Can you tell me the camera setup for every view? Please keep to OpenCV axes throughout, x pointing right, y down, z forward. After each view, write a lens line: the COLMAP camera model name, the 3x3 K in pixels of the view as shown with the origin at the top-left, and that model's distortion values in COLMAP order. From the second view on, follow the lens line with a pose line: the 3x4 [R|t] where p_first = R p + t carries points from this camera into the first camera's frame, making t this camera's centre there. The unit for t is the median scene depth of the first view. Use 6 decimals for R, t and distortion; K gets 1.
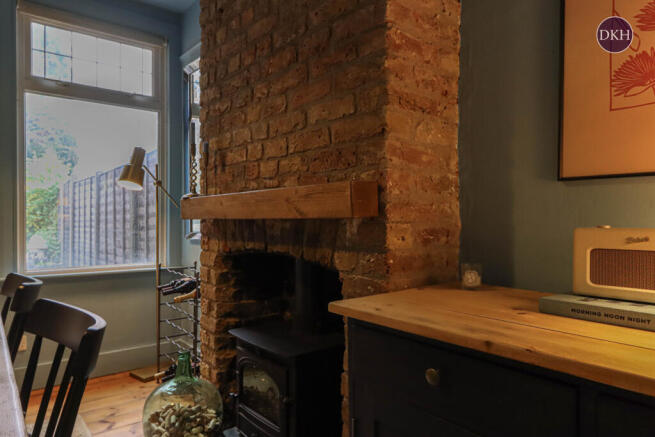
lens RADIAL K [[449.2, 0, 322.4], [0, 449.2, 224.5], [0, 0, 1]] dist [0.003743, 0.012894]
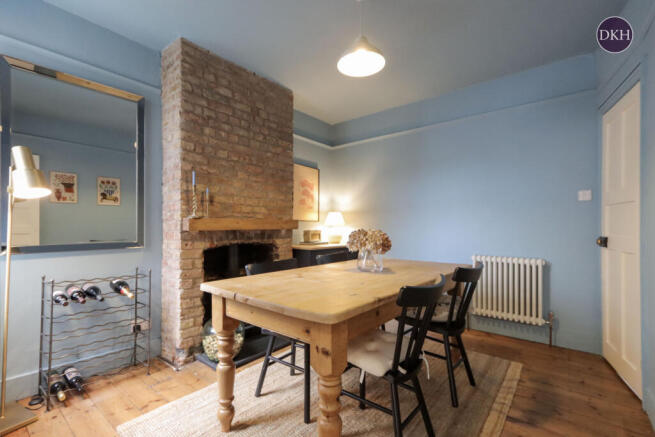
lens RADIAL K [[298.9, 0, 327.6], [0, 298.9, 222.2], [0, 0, 1]] dist [0.000250, -0.000003]
pose [[-0.233515, 0.010408, 0.972298, -2.429929], [0.006708, 0.999936, -0.009092, -0.048501], [-0.972330, 0.004399, -0.233570, 1.283454]]
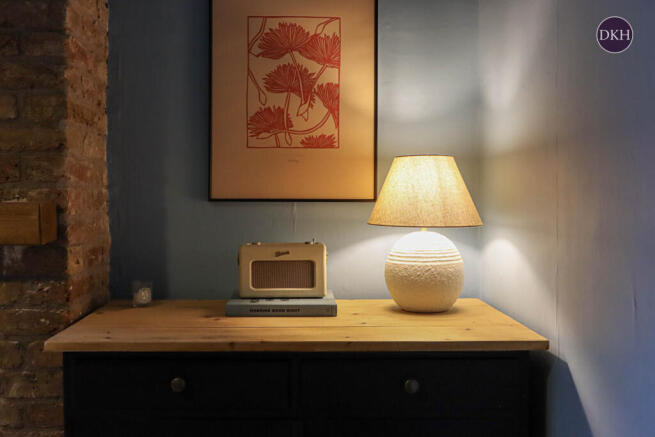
lens RADIAL K [[638.4, 0, 325.2], [0, 638.4, 215.8], [0, 0, 1]] dist [-0.014544, 0.000000]
pose [[0.593604, -0.024797, 0.804375, -0.579026], [0.008323, 0.999661, 0.024674, -0.093129], [-0.804714, -0.007952, 0.593609, -0.195633]]
